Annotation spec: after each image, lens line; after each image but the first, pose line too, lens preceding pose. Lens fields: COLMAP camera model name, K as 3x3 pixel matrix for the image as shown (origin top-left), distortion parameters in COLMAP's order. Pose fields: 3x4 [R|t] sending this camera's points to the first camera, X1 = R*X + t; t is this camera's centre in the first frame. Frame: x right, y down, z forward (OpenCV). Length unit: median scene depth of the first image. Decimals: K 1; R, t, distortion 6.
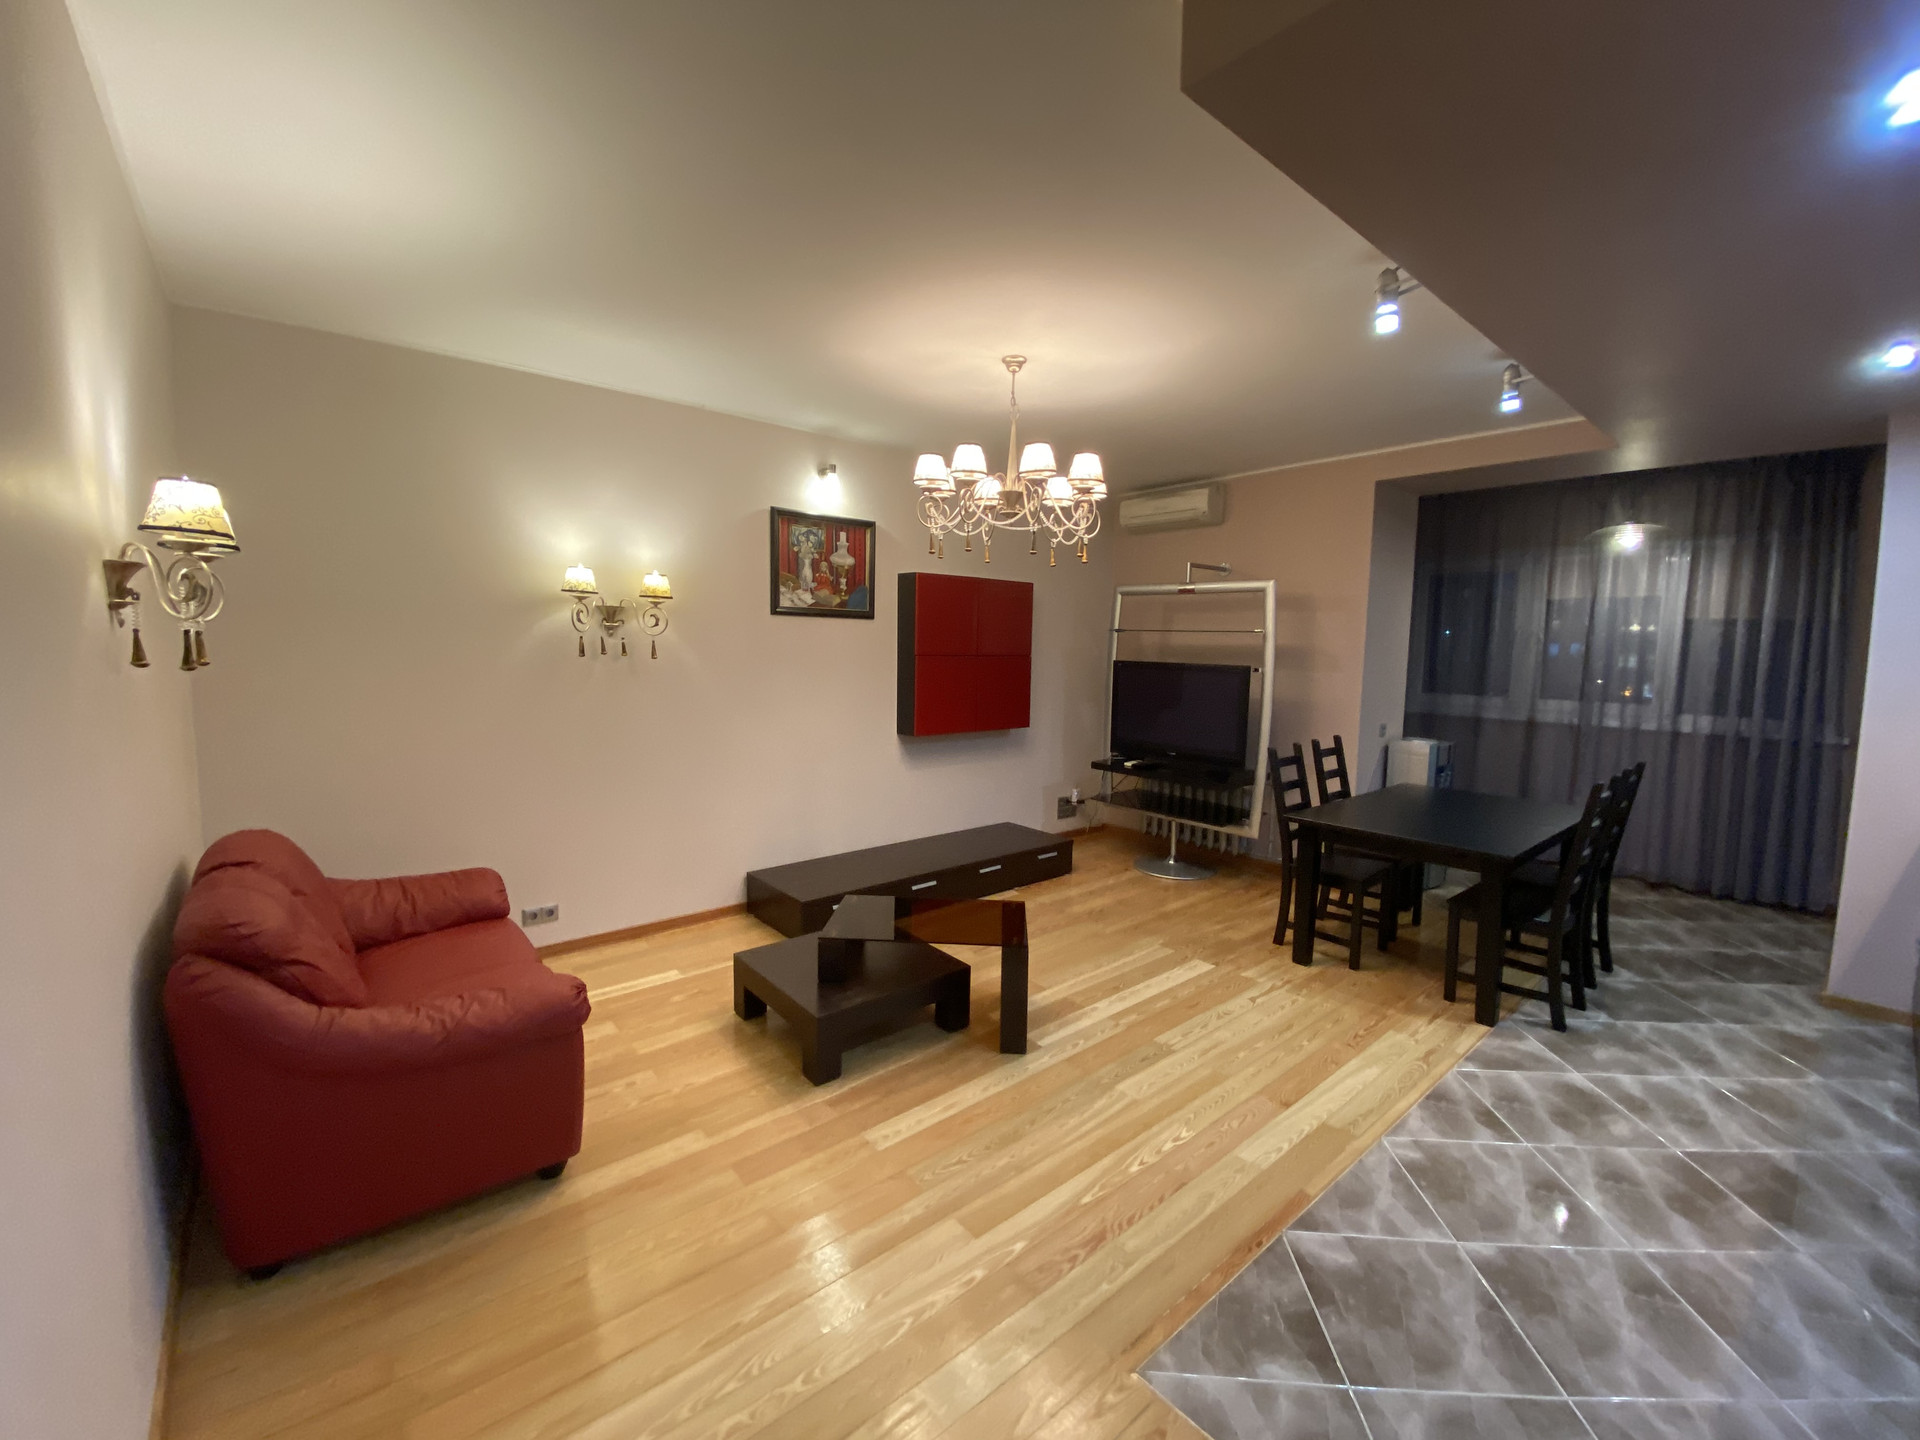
lens RADIAL K [[764.2, 0, 960.3], [0, 764.2, 710.5], [0, 0, 1]] dist [0.030260, -0.025751]
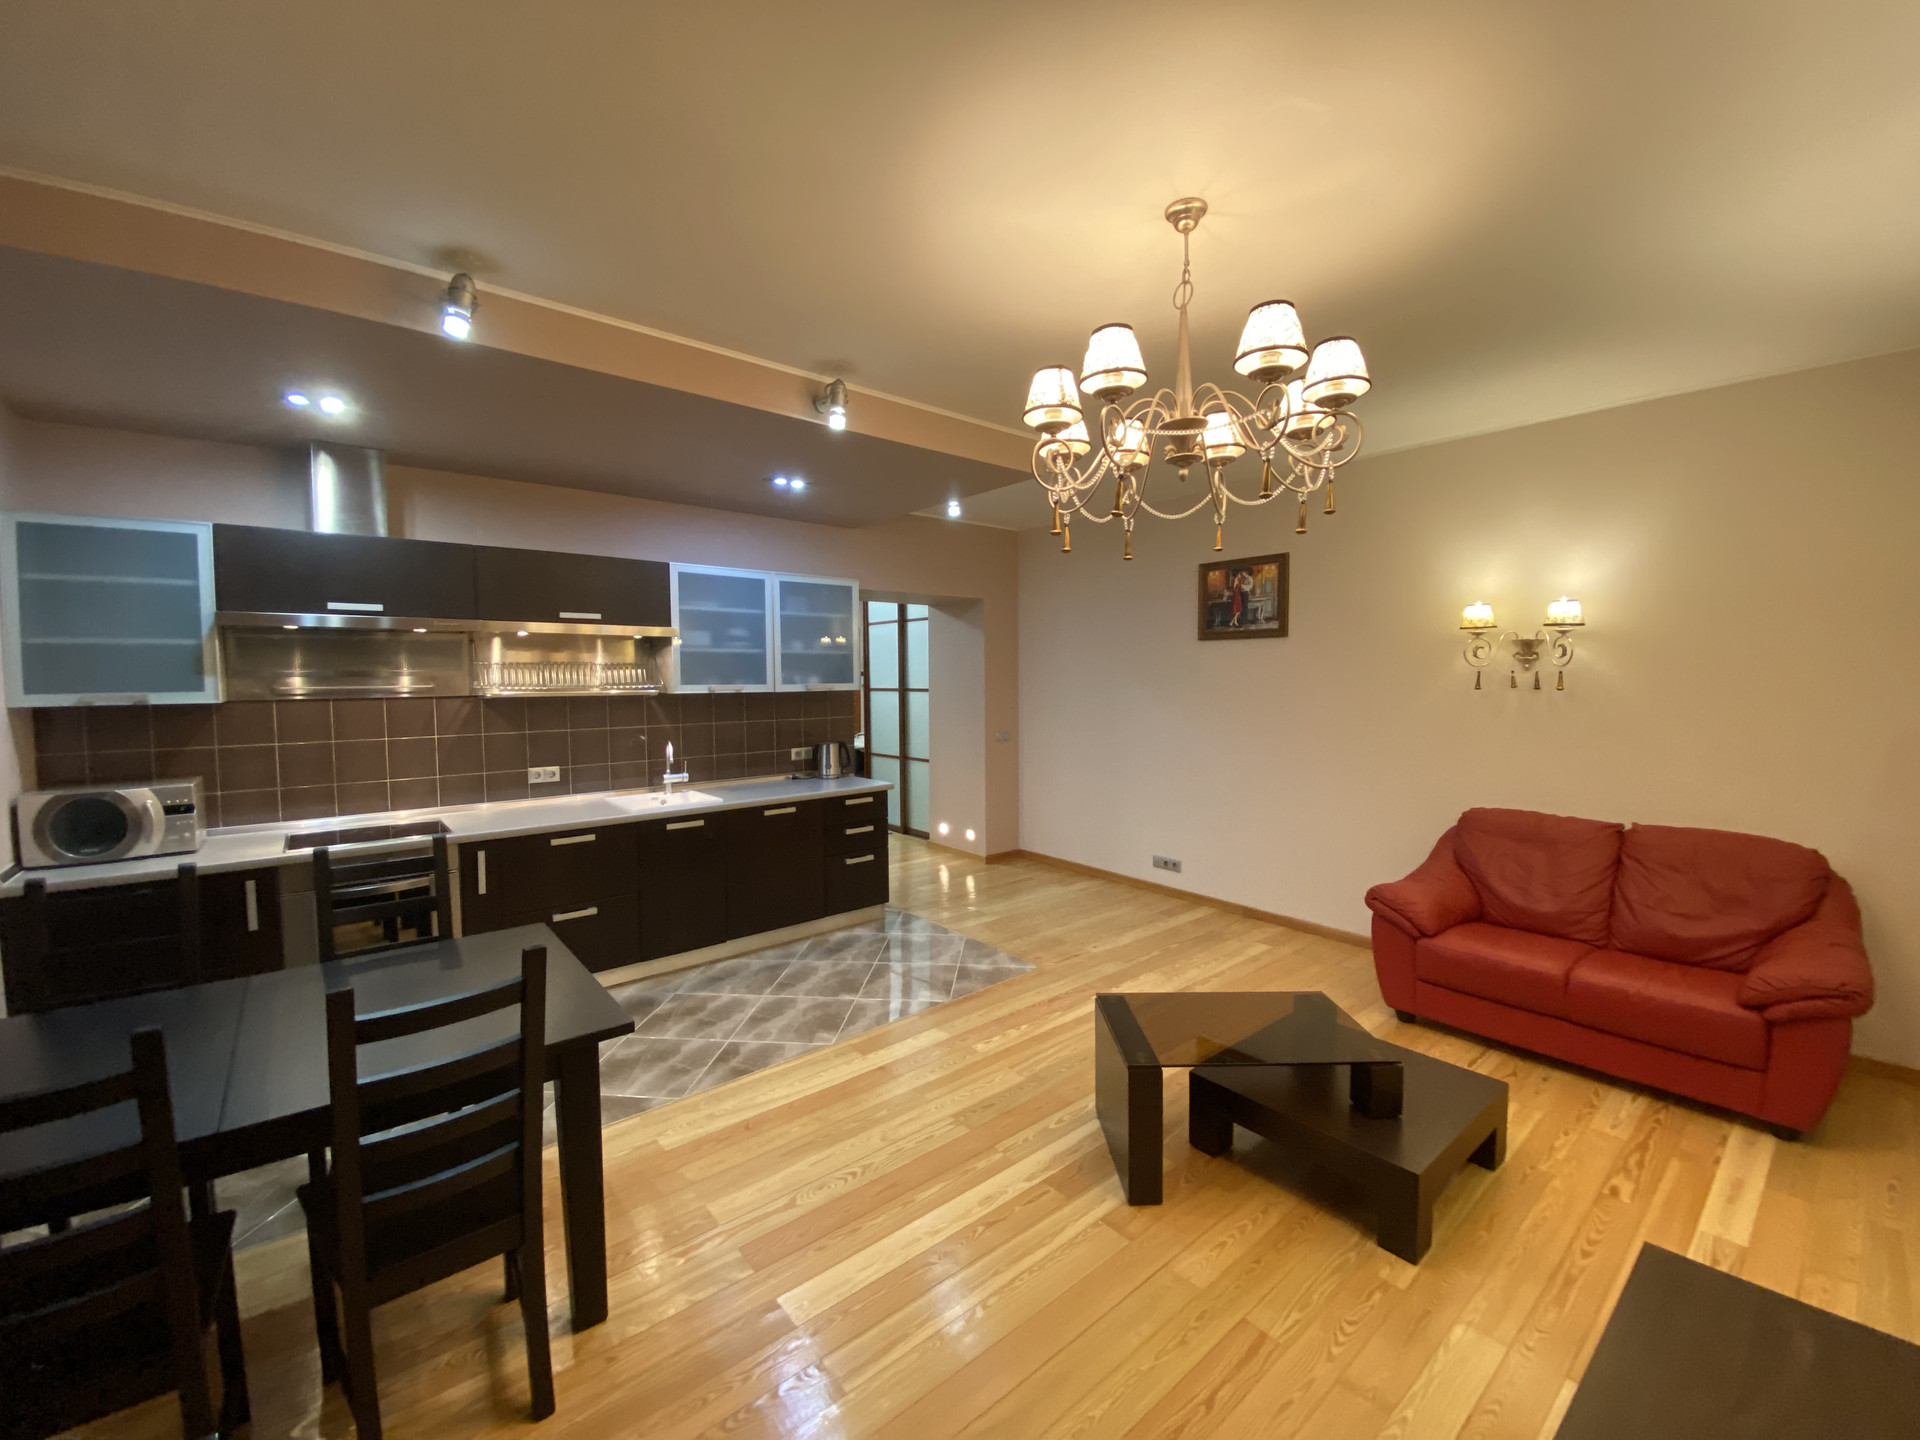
lens RADIAL K [[764.2, 0, 960.3], [0, 764.2, 710.5], [0, 0, 1]] dist [0.030260, -0.025751]
pose [[-0.999915, -0.011282, 0.006484, 0.242124], [-0.010313, 0.990949, 0.133840, -0.144249], [-0.007935, 0.133761, -0.990982, 1.668948]]
